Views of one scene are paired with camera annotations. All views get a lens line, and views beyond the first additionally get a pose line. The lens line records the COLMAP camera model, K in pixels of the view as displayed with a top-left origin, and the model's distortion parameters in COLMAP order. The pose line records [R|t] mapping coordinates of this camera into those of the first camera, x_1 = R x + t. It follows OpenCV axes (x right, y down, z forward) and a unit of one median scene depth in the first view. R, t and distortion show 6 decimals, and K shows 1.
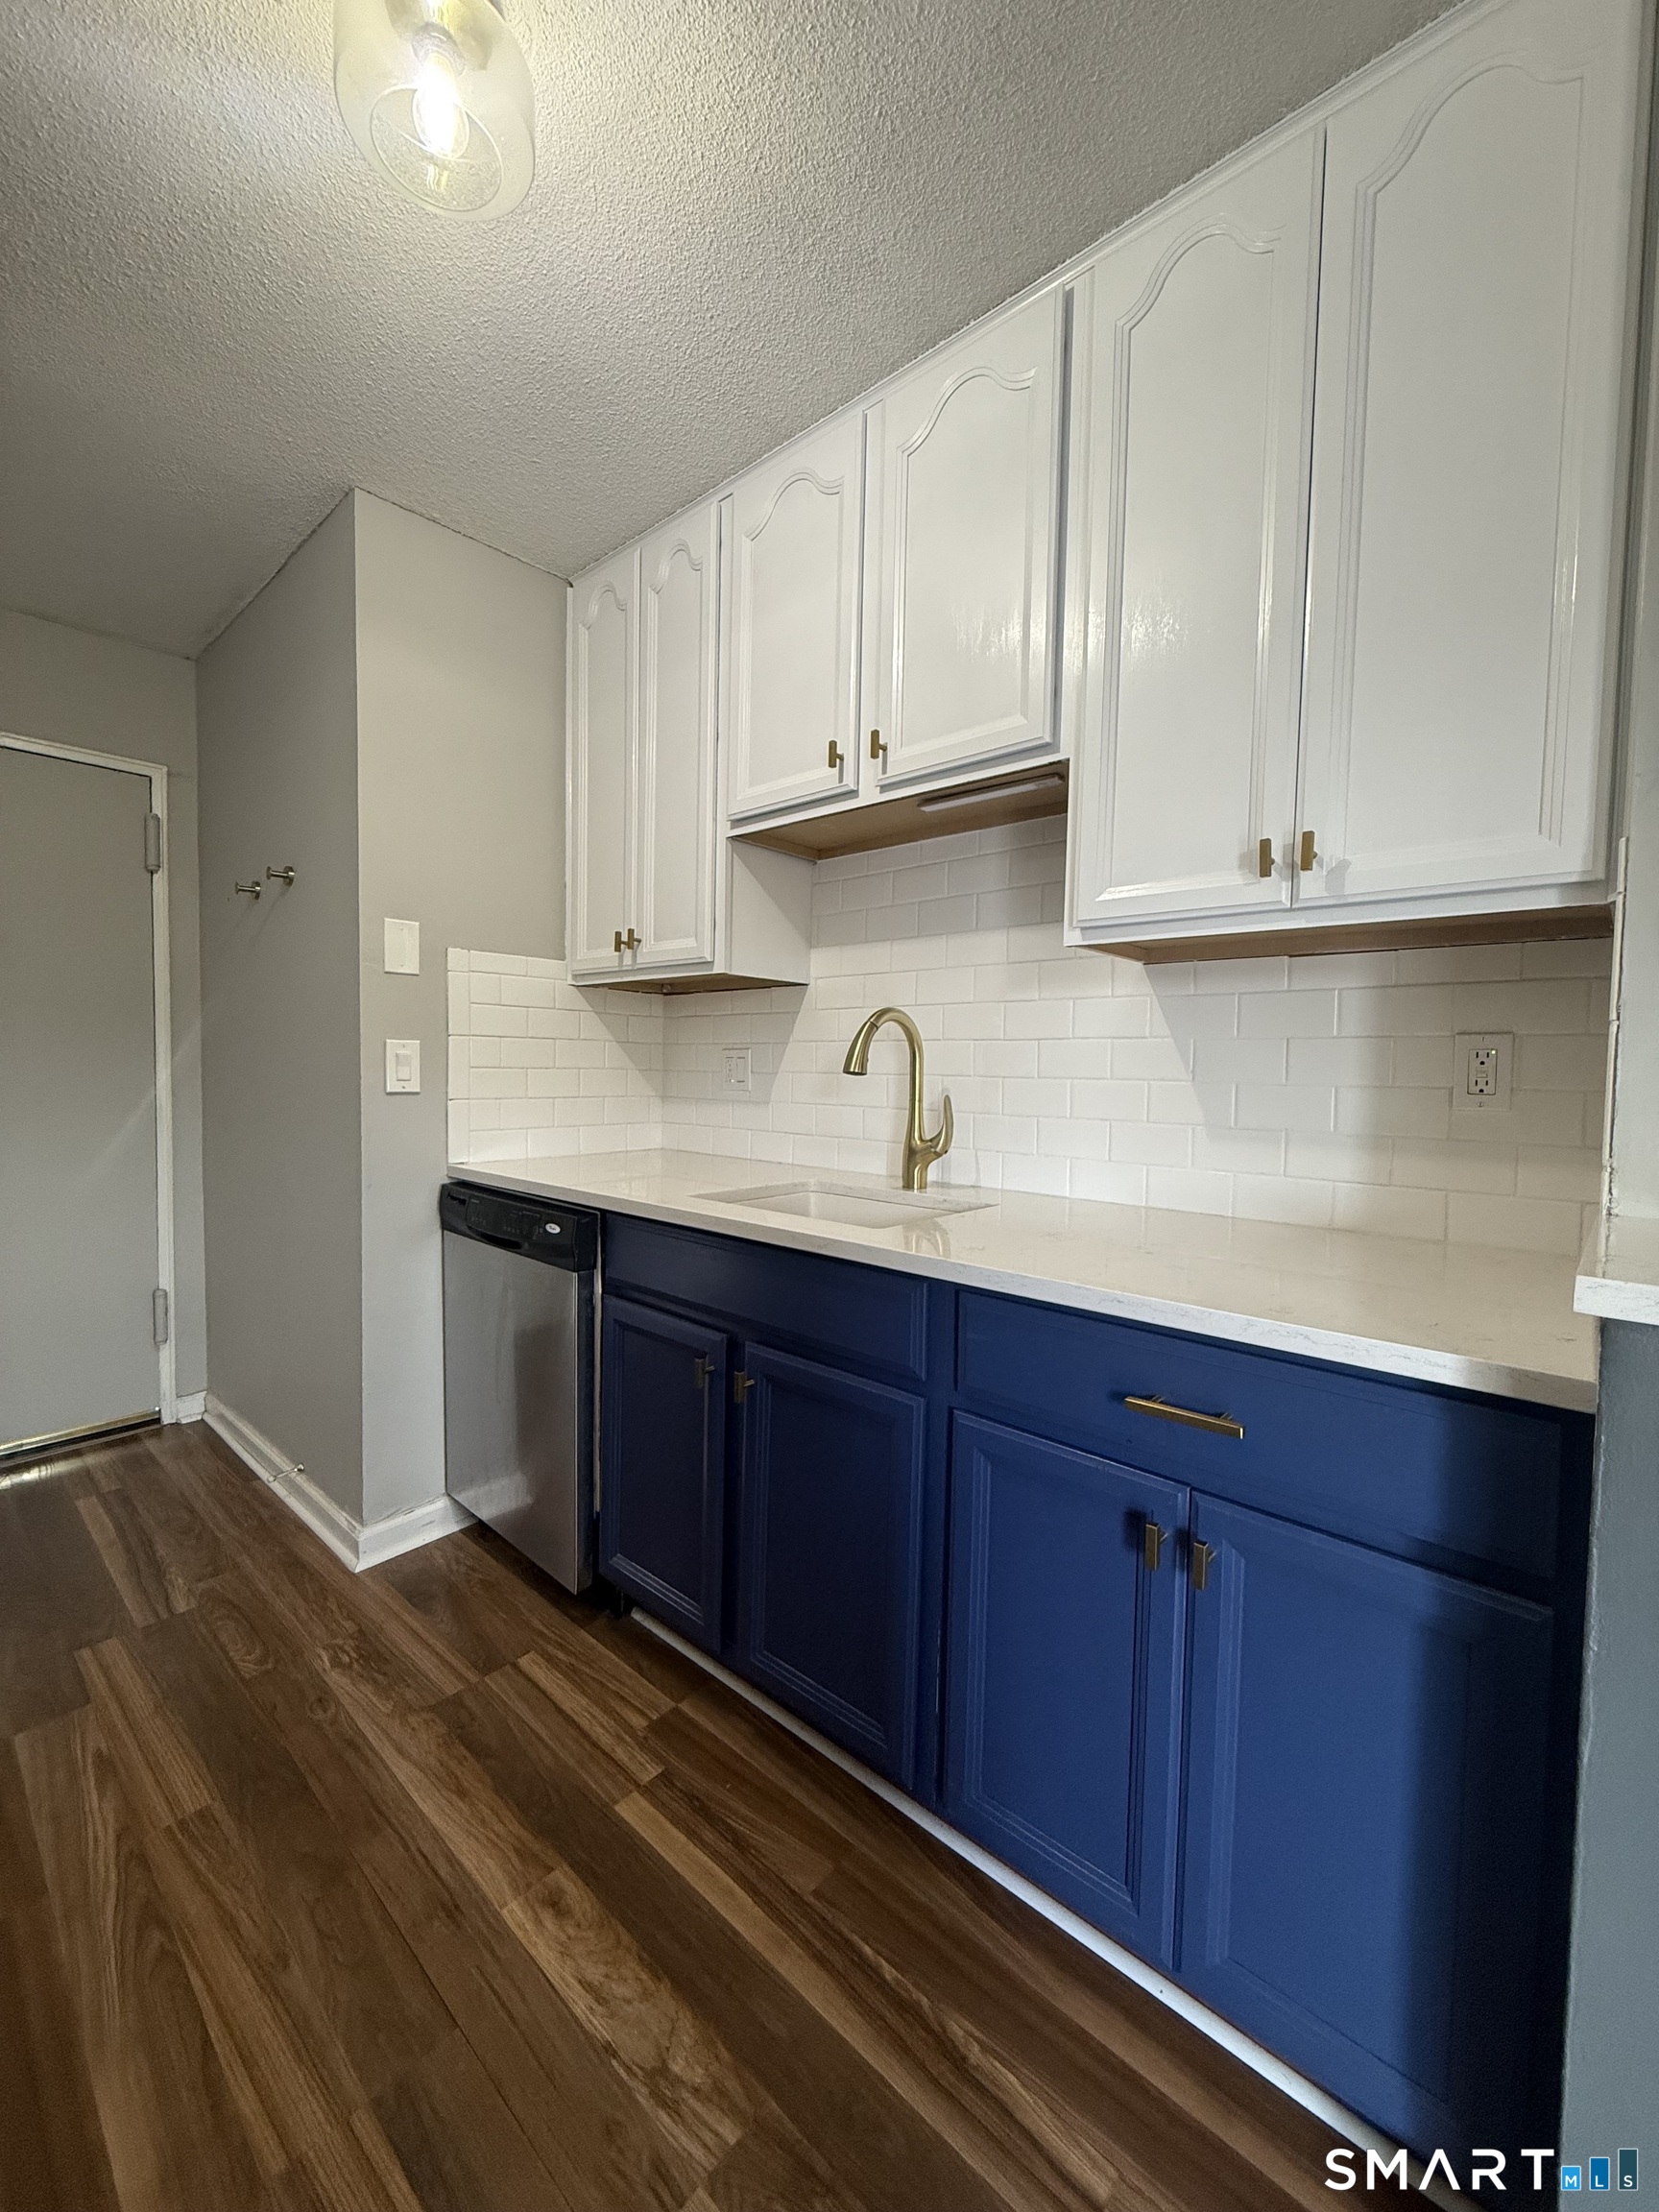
lens RADIAL K [[881.1, 0, 825.5], [0, 881.1, 1108.7], [0, 0, 1]] dist [0.002575, -0.000107]
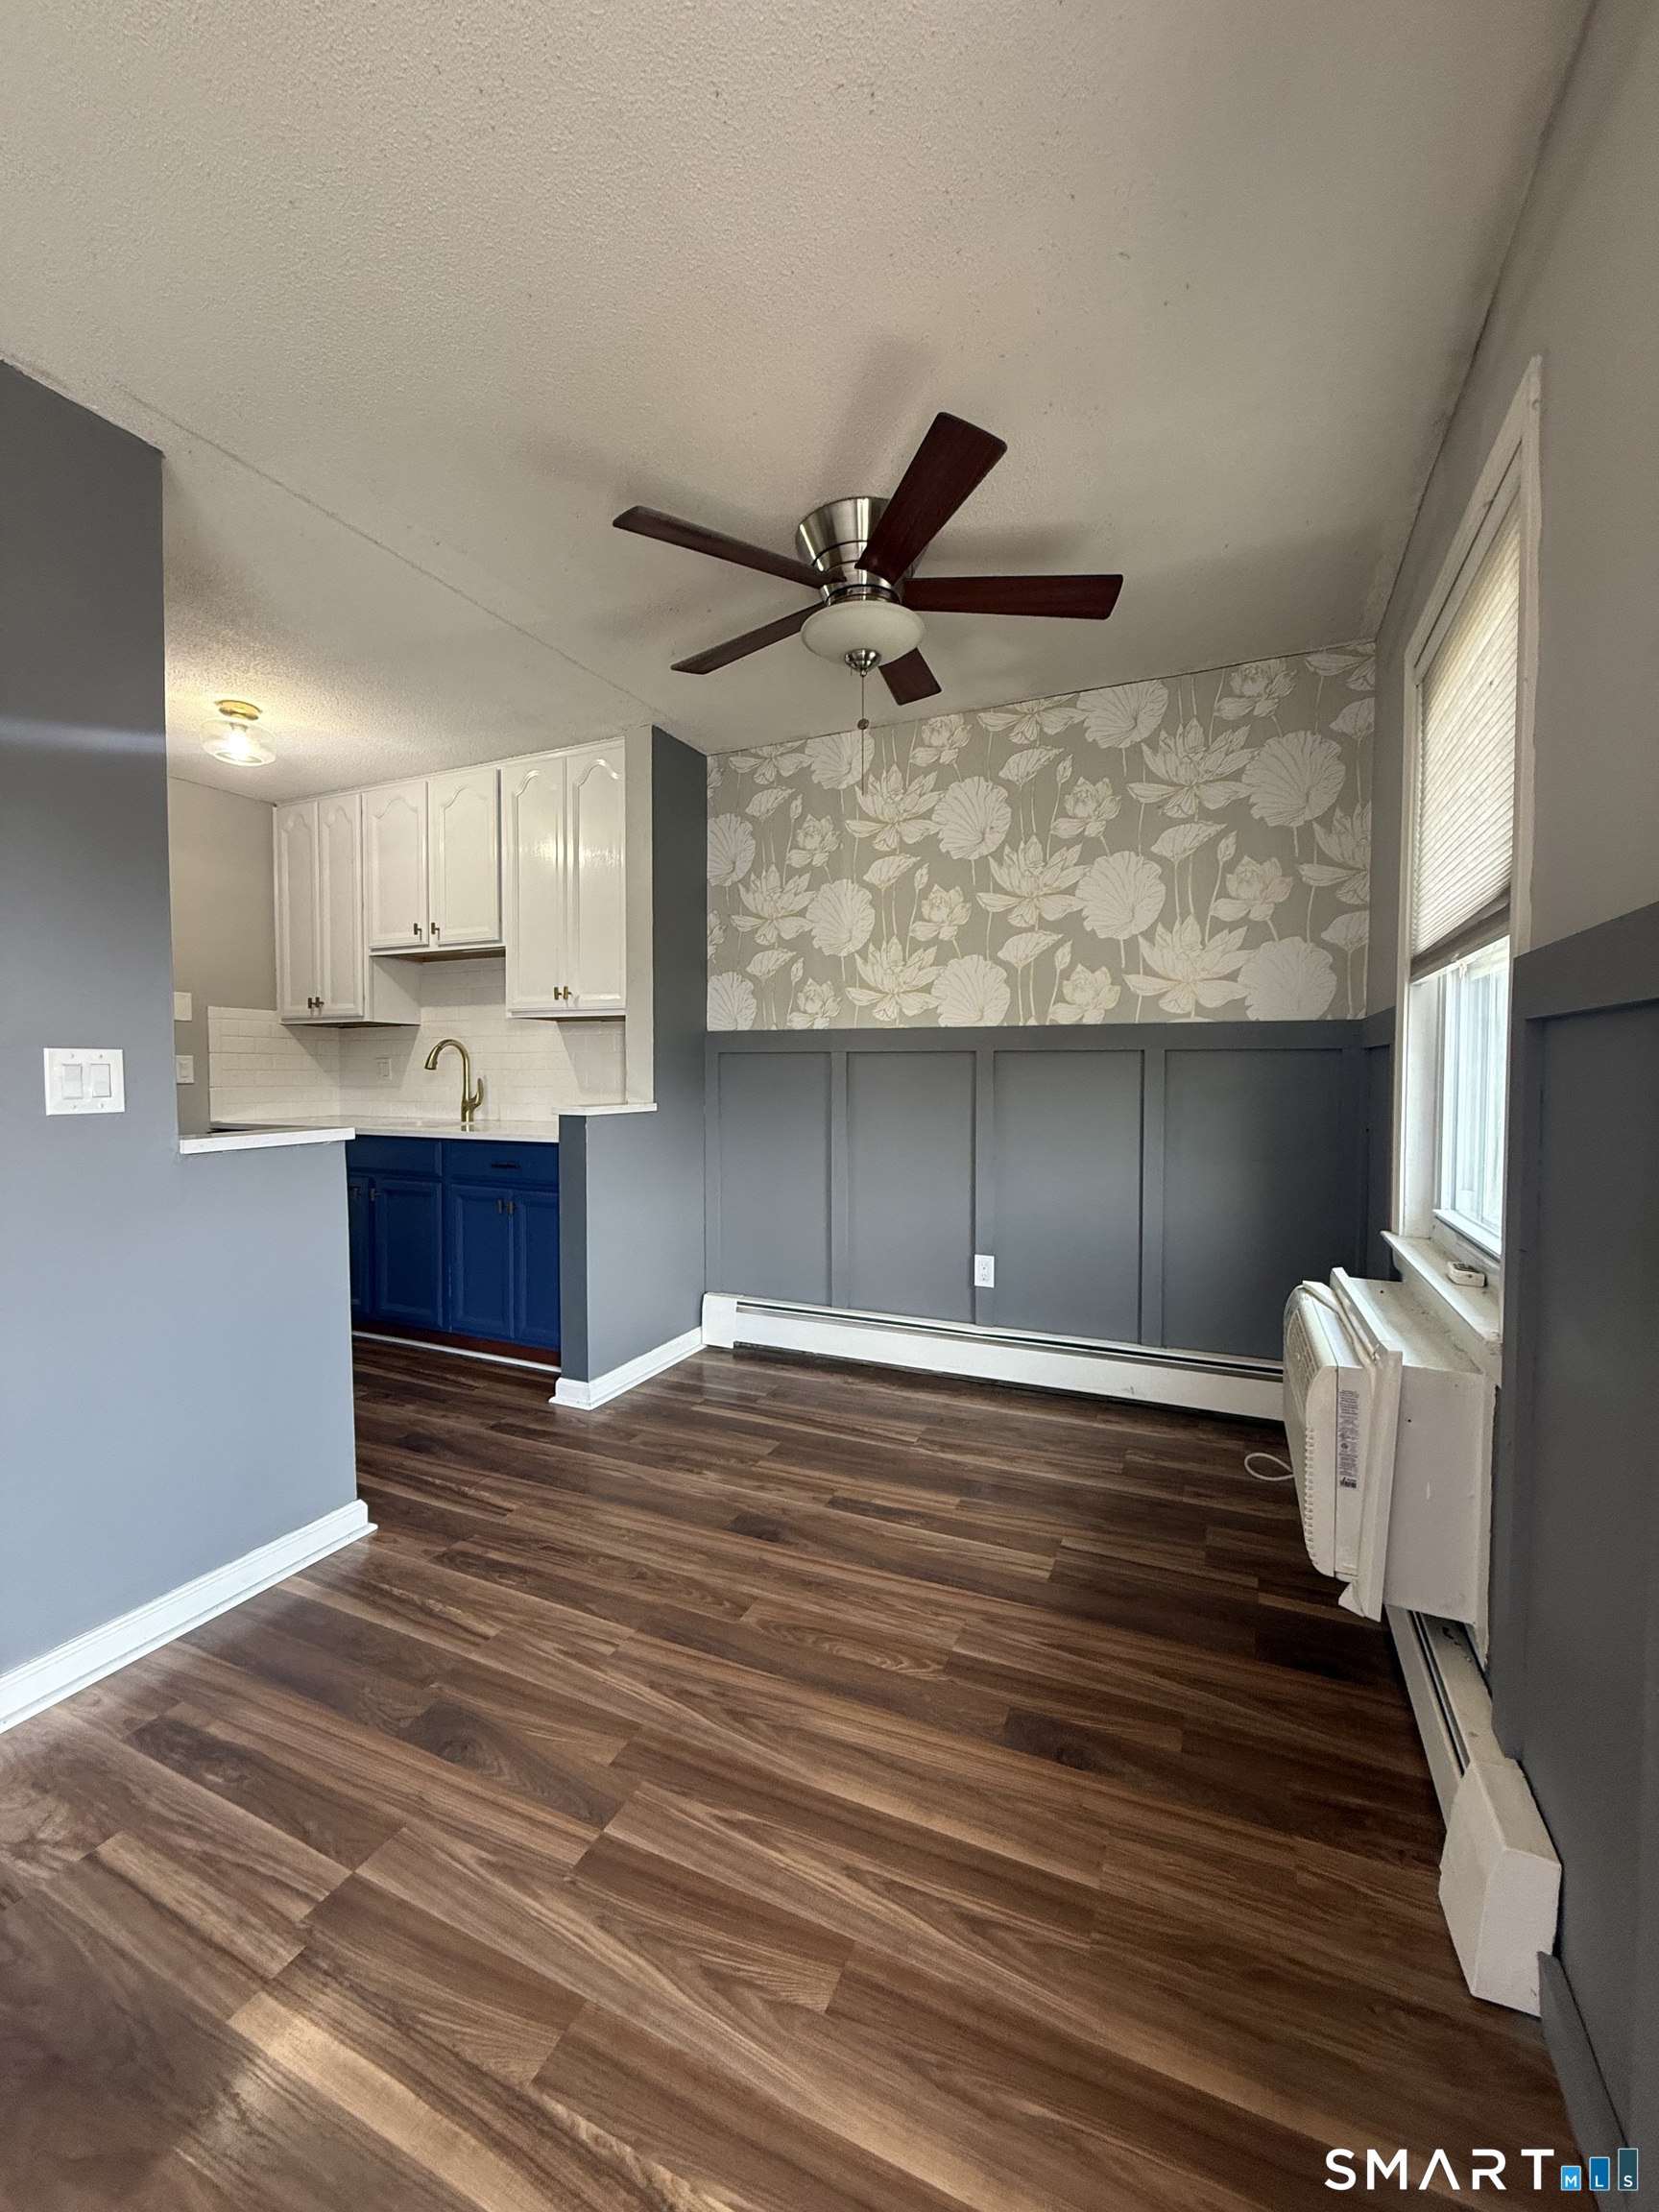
lens RADIAL K [[881.1, 0, 823.7], [0, 881.1, 1098.2], [0, 0, 1]] dist [0.002575, -0.000107]
pose [[0.953973, -0.027163, 0.298658, 0.280425], [0.031127, 0.999479, -0.008520, 0.076411], [-0.298271, 0.017424, 0.954322, -1.292806]]
